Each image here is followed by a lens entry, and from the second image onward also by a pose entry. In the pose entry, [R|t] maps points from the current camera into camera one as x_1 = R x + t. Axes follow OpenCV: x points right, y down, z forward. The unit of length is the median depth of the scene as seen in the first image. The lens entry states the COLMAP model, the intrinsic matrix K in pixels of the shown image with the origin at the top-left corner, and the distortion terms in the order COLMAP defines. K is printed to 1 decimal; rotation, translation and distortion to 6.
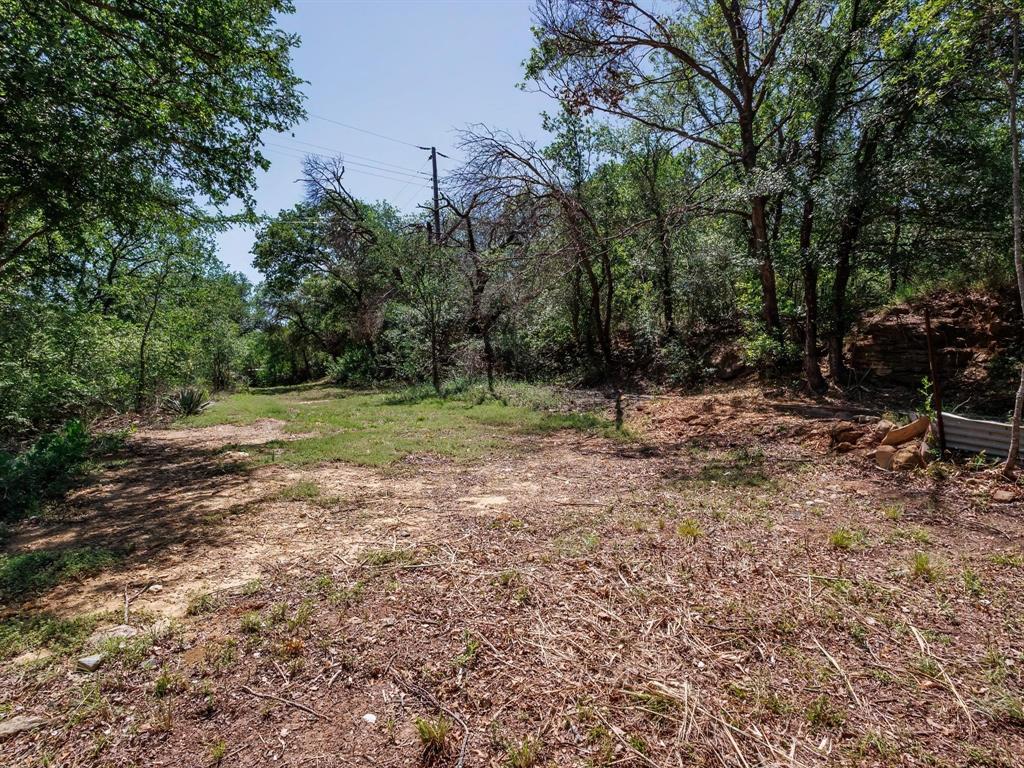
lens RADIAL K [[455.0, 0, 512.0], [0, 455.0, 384.0], [0, 0, 1]] dist [-0.000647, -0.000060]
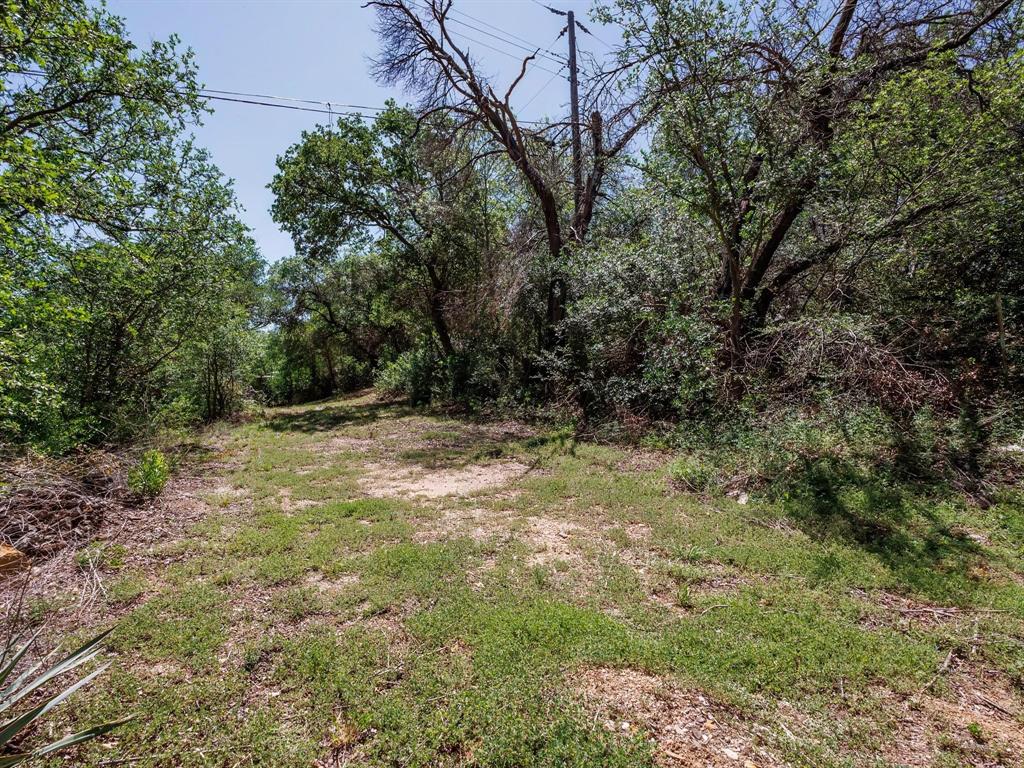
lens RADIAL K [[463.2, 0, 512.0], [0, 463.2, 384.0], [0, 0, 1]] dist [0.001652, 0.000245]
pose [[0.999818, -0.000259, -0.019074, -0.166050], [0.000000, 0.999907, -0.013615, -0.013942], [0.019076, 0.013613, 0.999725, 0.272366]]
